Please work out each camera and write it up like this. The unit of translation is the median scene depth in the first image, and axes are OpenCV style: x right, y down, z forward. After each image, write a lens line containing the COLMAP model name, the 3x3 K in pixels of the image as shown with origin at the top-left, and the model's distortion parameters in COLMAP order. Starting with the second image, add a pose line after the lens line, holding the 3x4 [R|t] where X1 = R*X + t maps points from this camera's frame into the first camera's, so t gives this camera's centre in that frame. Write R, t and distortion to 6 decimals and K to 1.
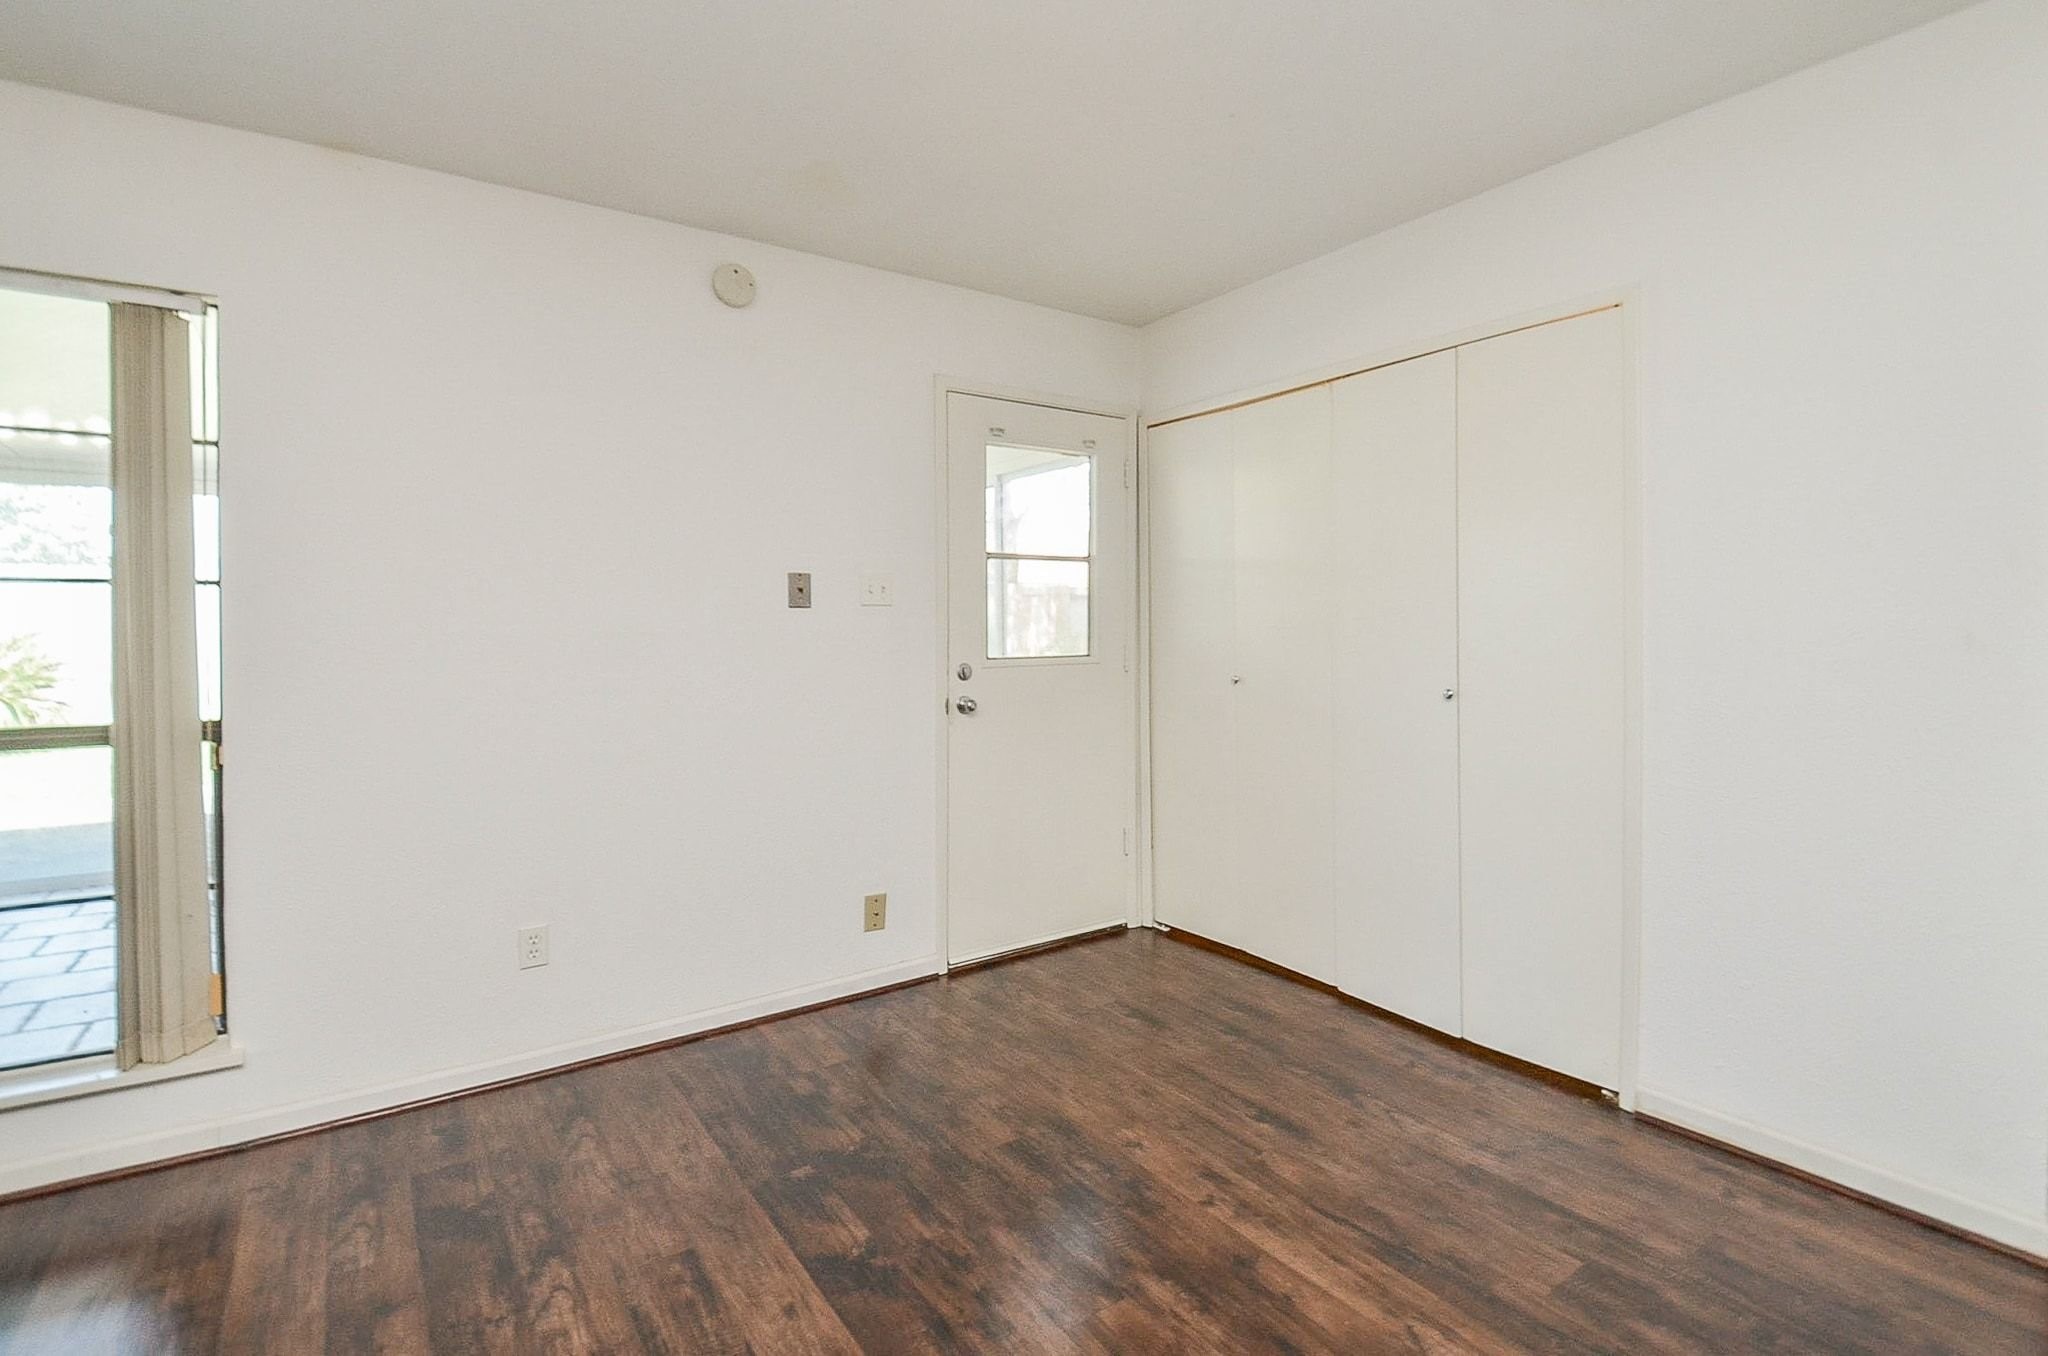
lens RADIAL K [[988.6, 0, 1062.0], [0, 988.6, 604.6], [0, 0, 1]] dist [0.016382, -0.000525]
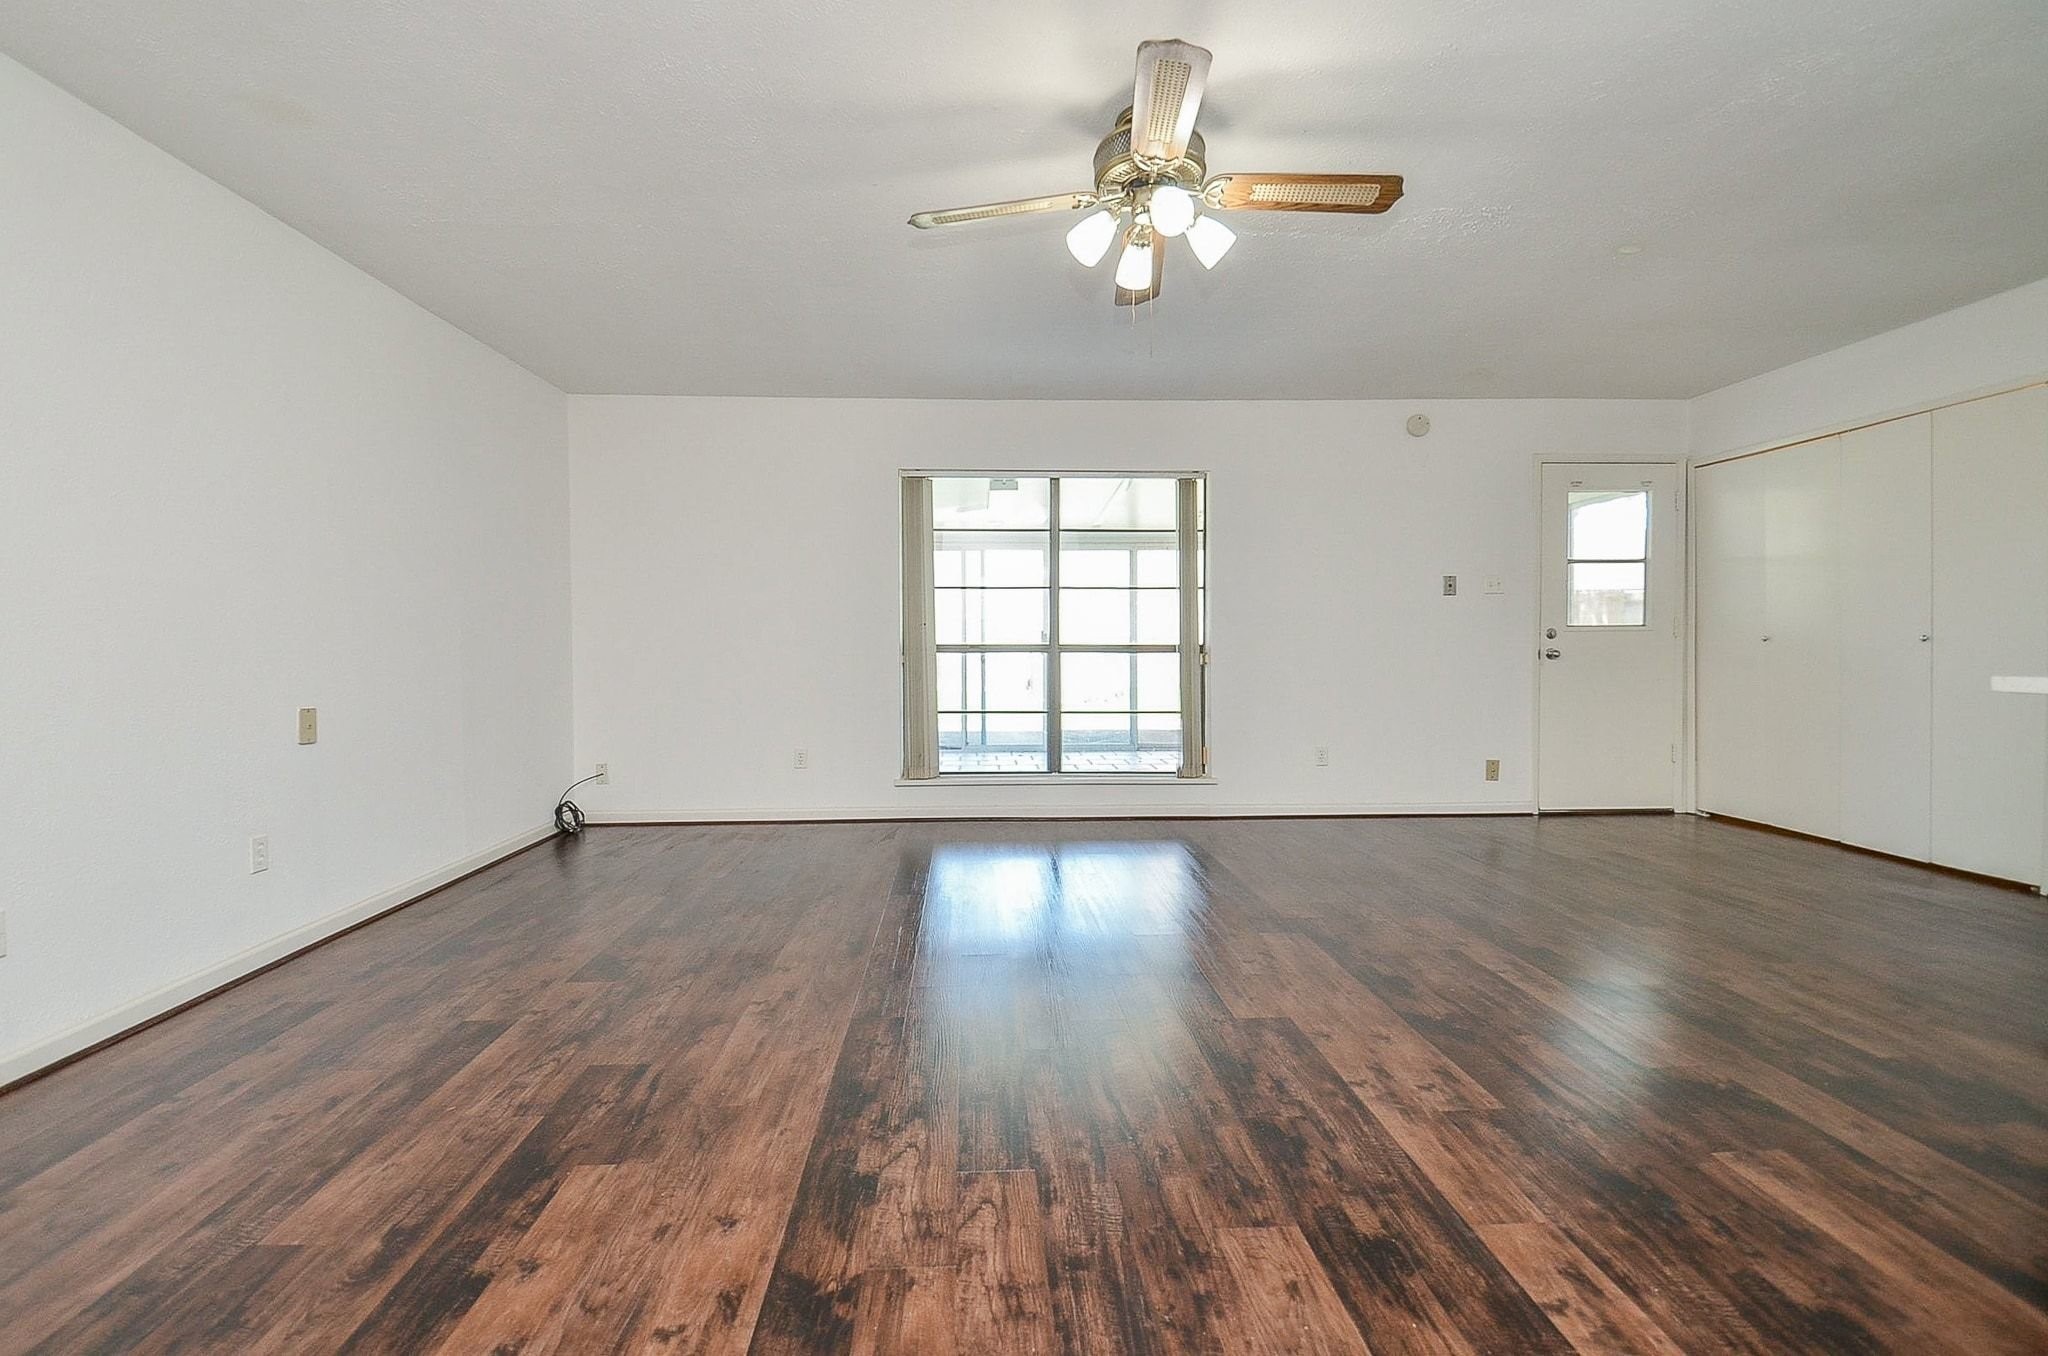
lens RADIAL K [[914.9, 0, 1002.3], [0, 914.9, 657.6], [0, 0, 1]] dist [0.012701, -0.015490]
pose [[0.833369, 0.009958, -0.552628, -0.016526], [0.012539, 0.999240, 0.036914, 0.040446], [0.552575, -0.037692, 0.832610, -0.766665]]
